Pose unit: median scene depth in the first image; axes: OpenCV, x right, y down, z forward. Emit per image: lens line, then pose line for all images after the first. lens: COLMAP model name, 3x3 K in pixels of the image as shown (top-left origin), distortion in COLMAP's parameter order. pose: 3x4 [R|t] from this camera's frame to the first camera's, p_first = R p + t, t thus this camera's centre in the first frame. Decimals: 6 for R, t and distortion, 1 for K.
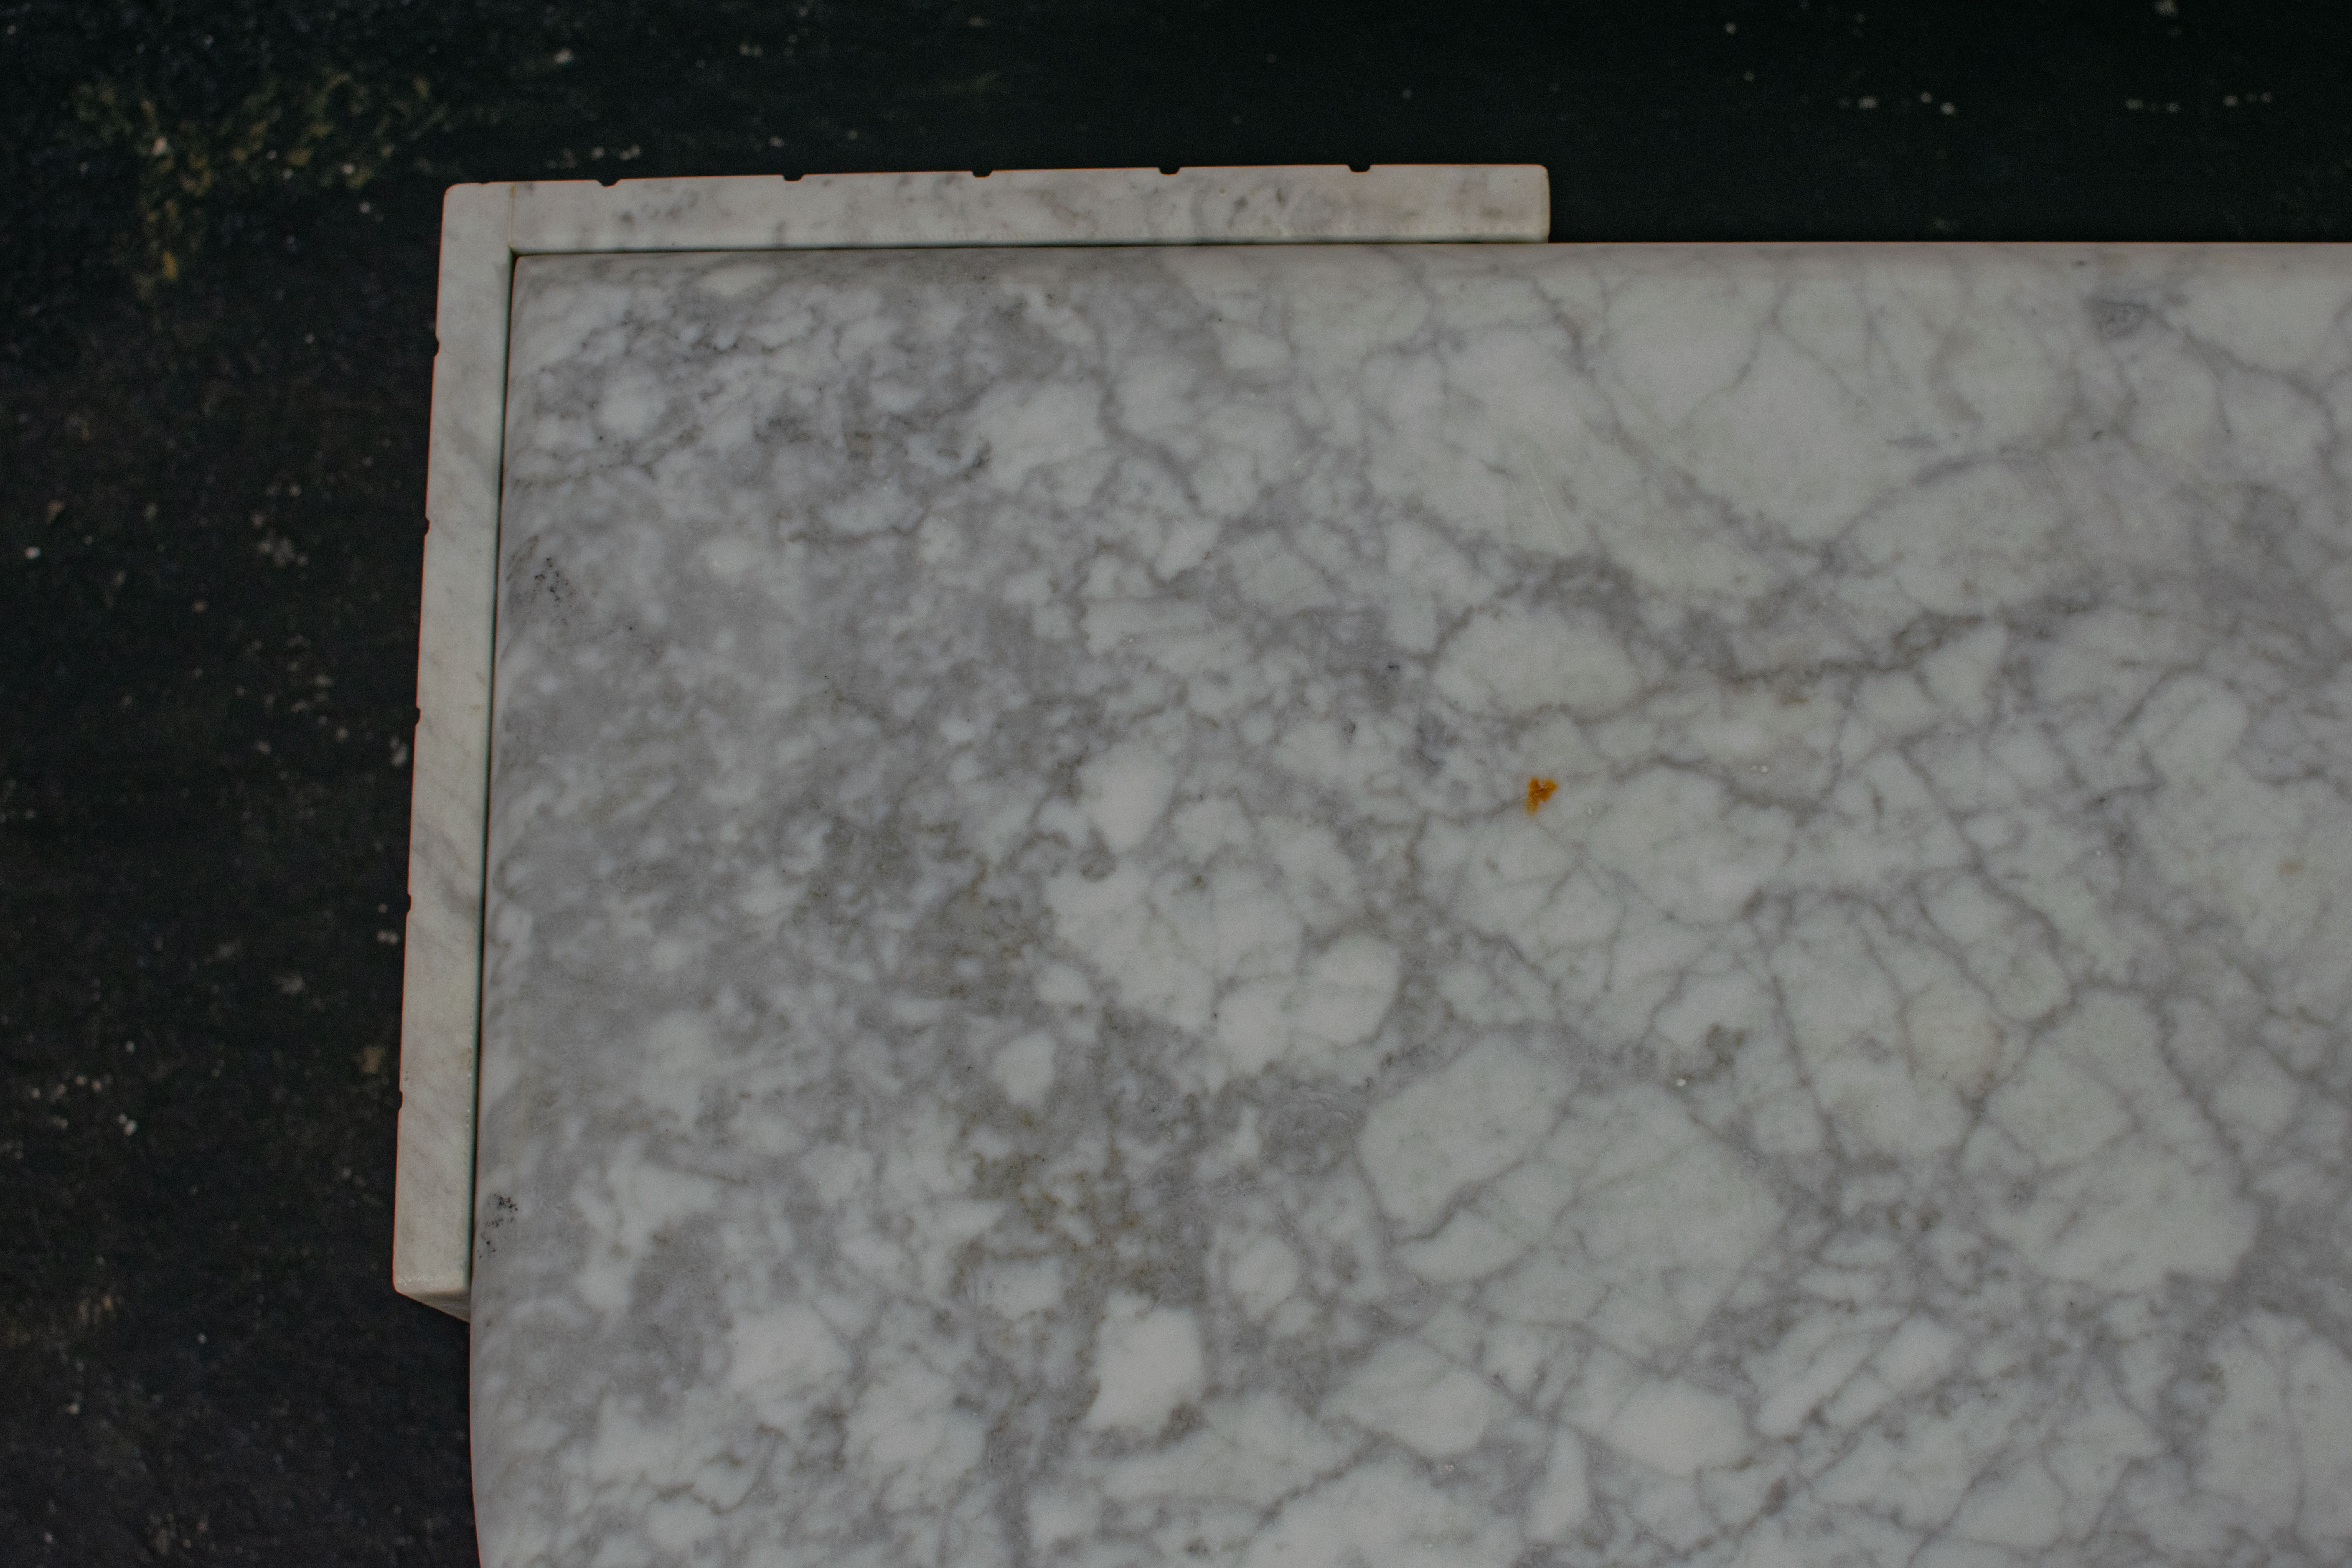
lens RADIAL K [[3538.3, 0, 1132.1], [0, 3538.3, 805.5], [0, 0, 1]] dist [-0.174972, 0.000000]
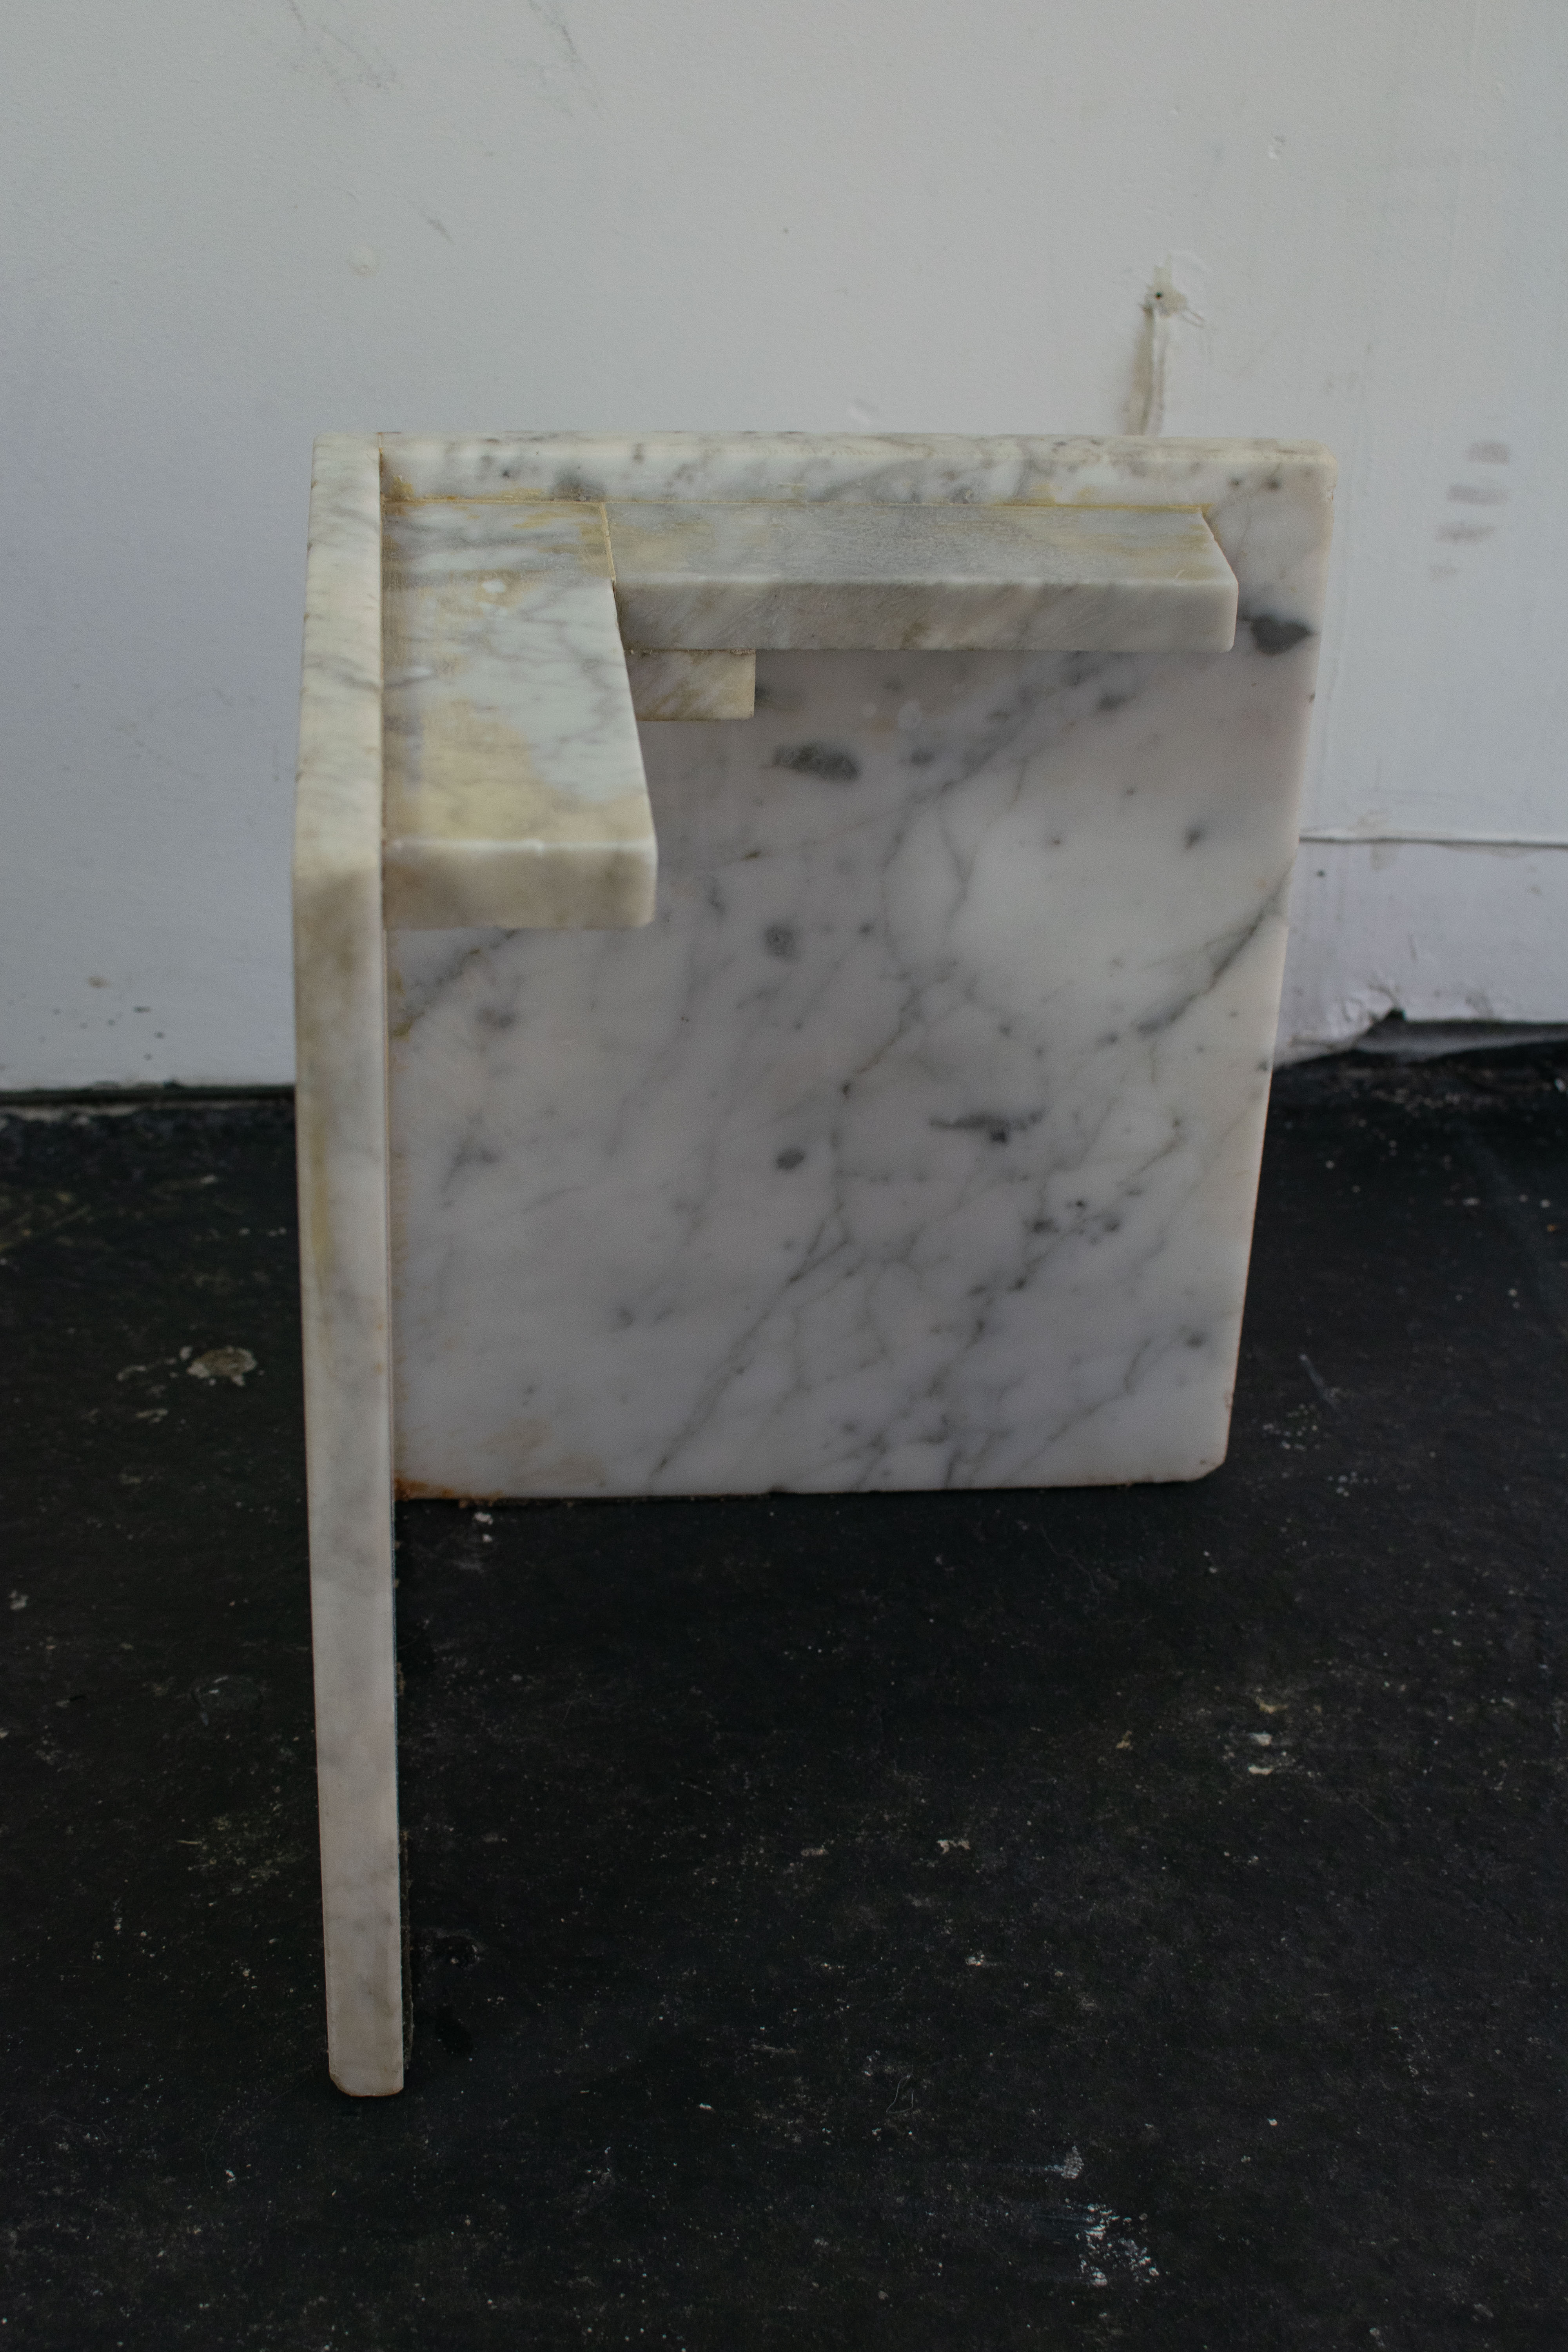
lens RADIAL K [[3538.1, 0, 795.8], [0, 3538.1, 1200.4], [0, 0, 1]] dist [-0.174972, 0.000000]
pose [[0.992195, 0.020498, 0.123002, -0.184441], [0.075840, 0.683797, -0.725720, 0.815225], [-0.098984, 0.729384, 0.676905, 0.467418]]
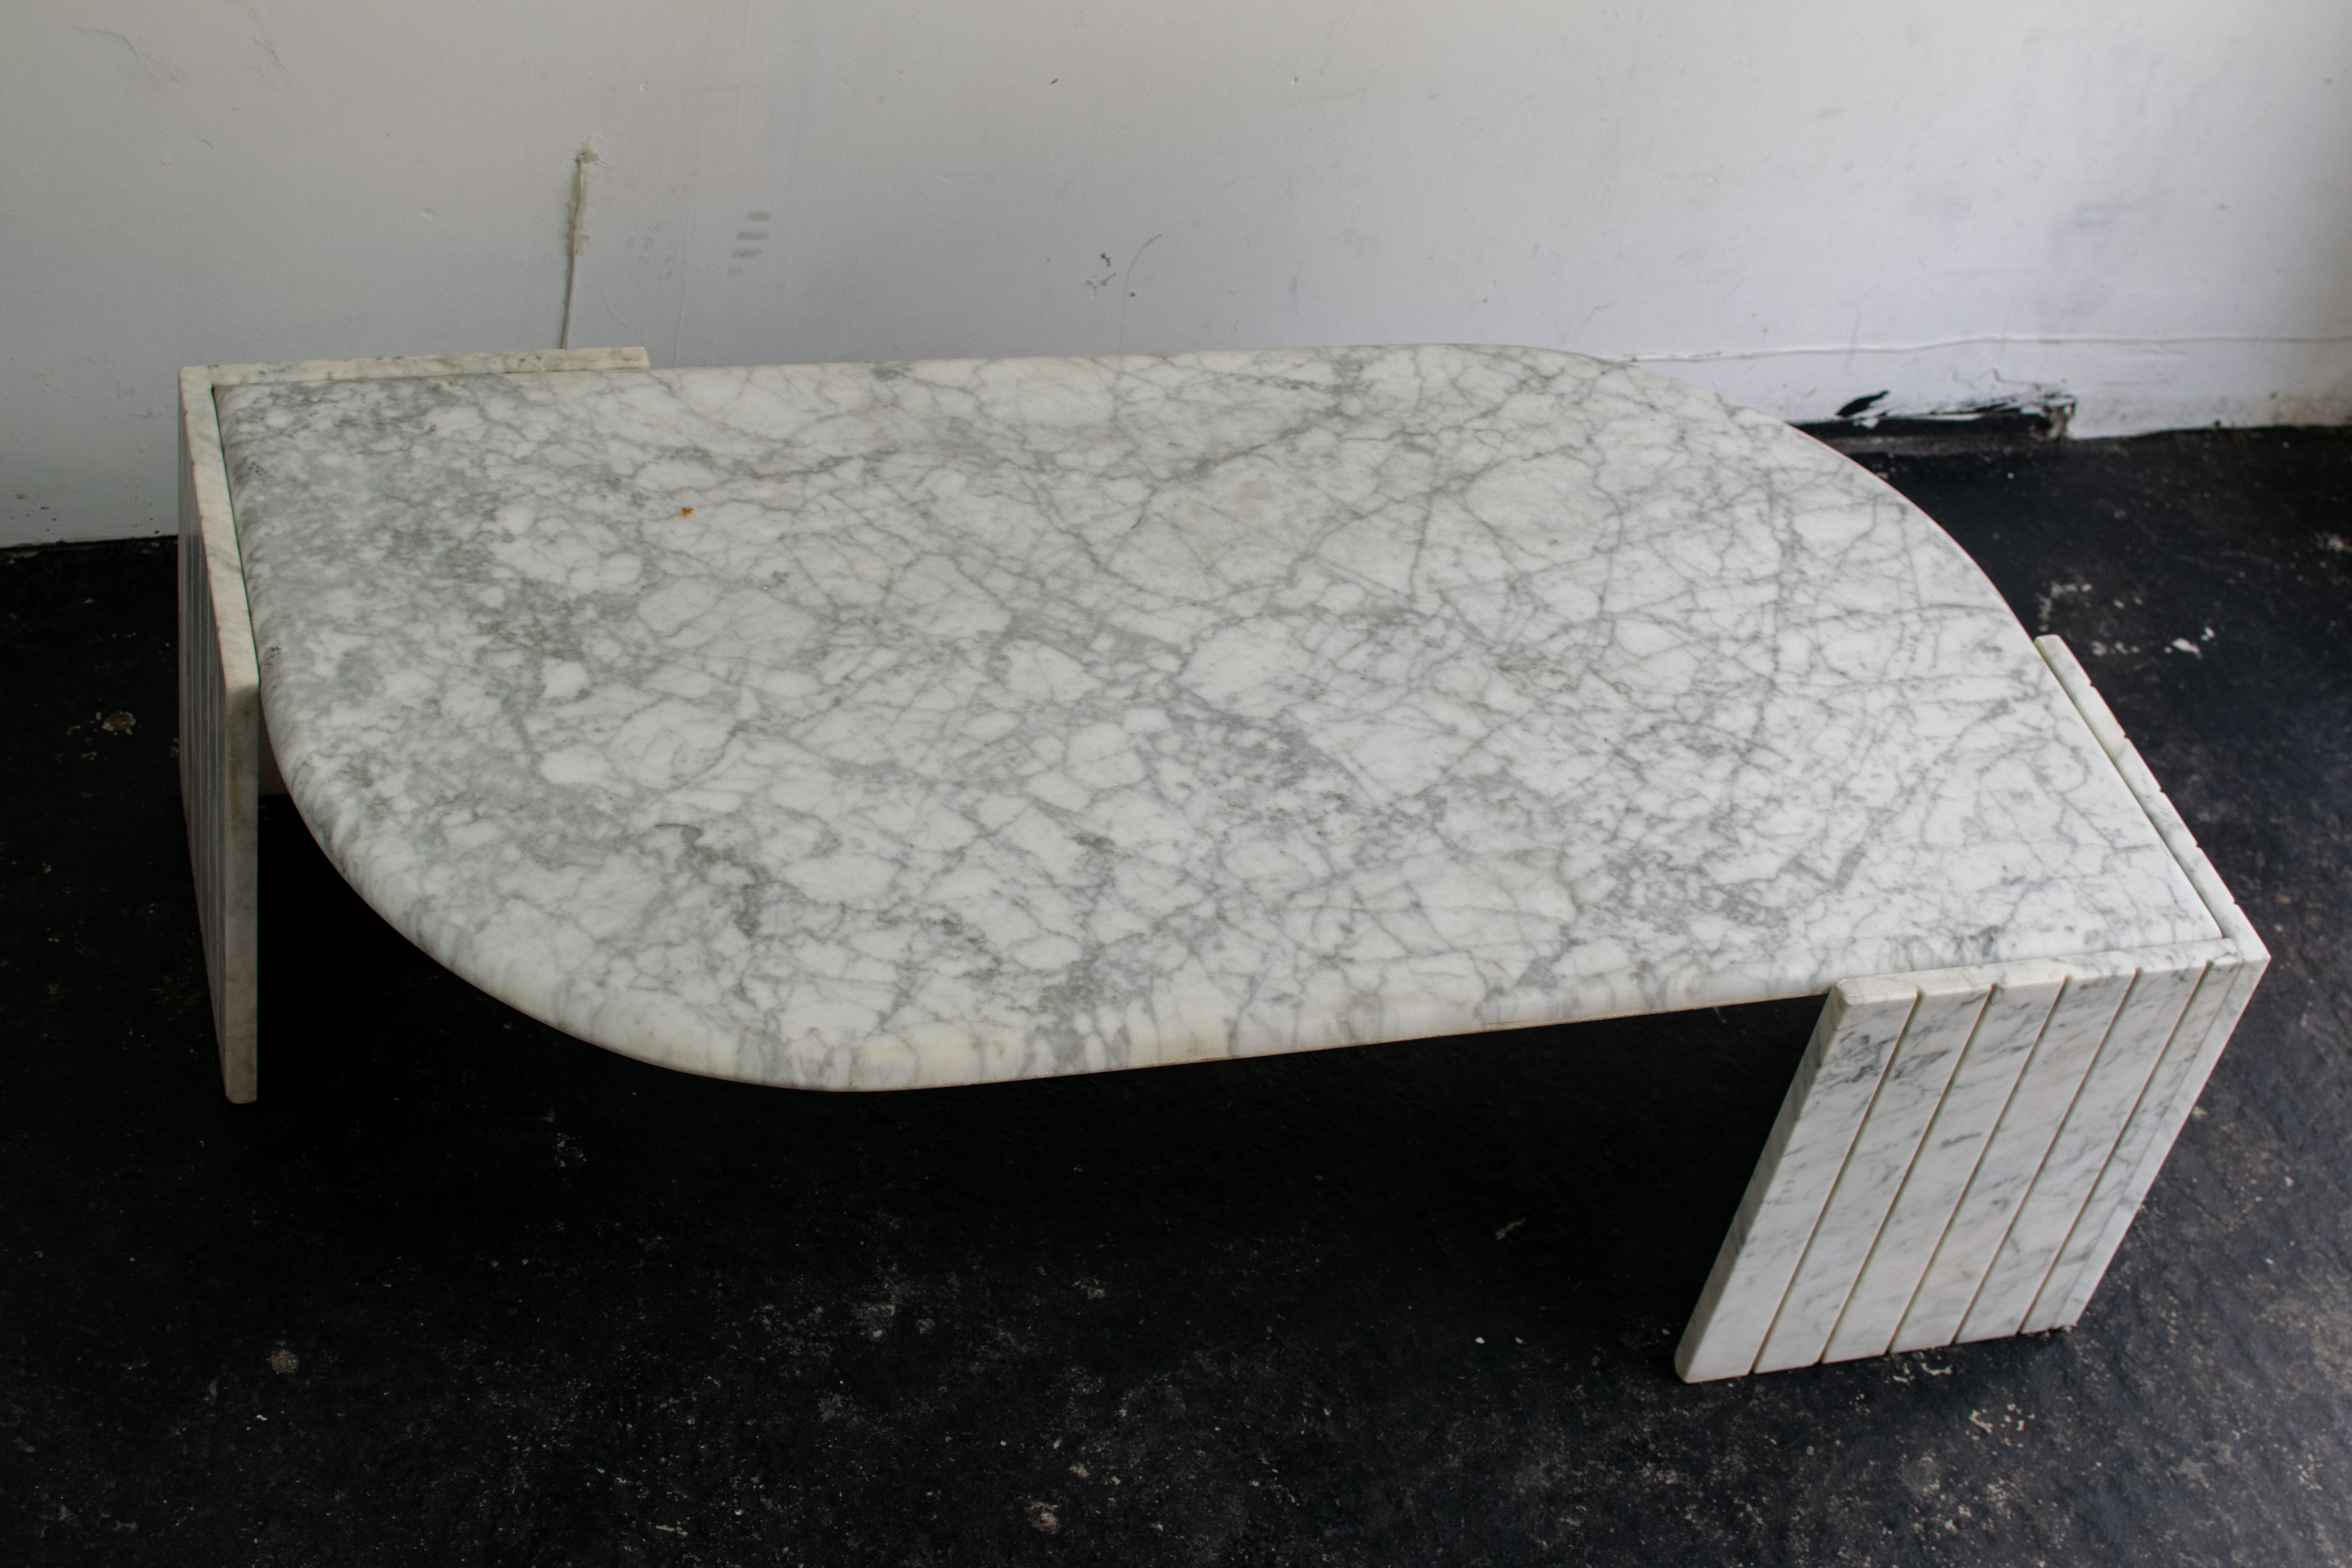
lens RADIAL K [[3538.0, 0, 1187.4], [0, 3538.0, 772.6], [0, 0, 1]] dist [-0.174972, 0.000000]
pose [[0.932004, -0.046663, 0.359432, -0.441082], [0.236045, 0.830691, -0.504218, 1.447515], [-0.275049, 0.554775, 0.785222, -0.888083]]
